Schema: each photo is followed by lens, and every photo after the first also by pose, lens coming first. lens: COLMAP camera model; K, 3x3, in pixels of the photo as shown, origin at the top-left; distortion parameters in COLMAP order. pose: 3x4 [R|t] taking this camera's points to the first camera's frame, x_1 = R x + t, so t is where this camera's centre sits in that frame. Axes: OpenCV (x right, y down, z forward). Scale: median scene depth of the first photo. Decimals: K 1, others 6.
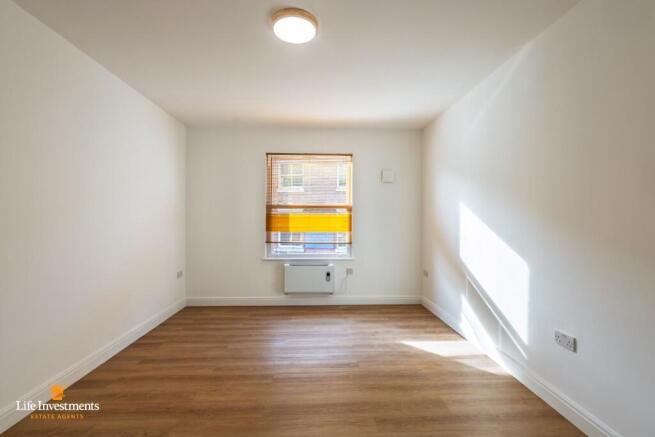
lens RADIAL K [[299.0, 0, 327.5], [0, 299.0, 218.5], [0, 0, 1]] dist [0.002031, 0.000335]
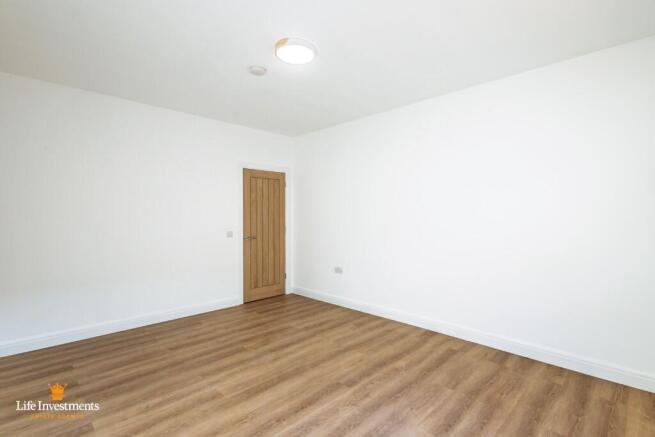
lens RADIAL K [[299.0, 0, 327.5], [0, 299.0, 218.5], [0, 0, 1]] dist [0.002031, 0.000335]
pose [[-0.733337, -0.000159, -0.679866, 0.317469], [-0.005295, 0.999971, 0.005477, -0.001617], [0.679845, 0.007617, -0.733316, 1.047029]]
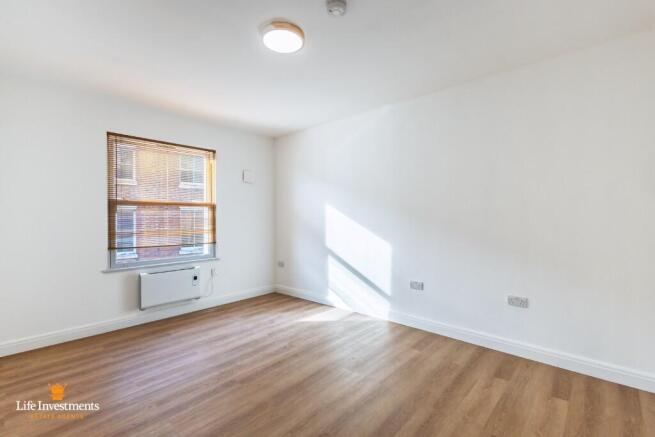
lens RADIAL K [[299.0, 0, 327.5], [0, 299.0, 218.5], [0, 0, 1]] dist [0.002031, 0.000335]
pose [[0.701608, -0.010603, 0.712484, -0.417720], [0.007362, 0.999944, 0.007632, -0.000479], [-0.712525, -0.000109, 0.701646, 0.072175]]
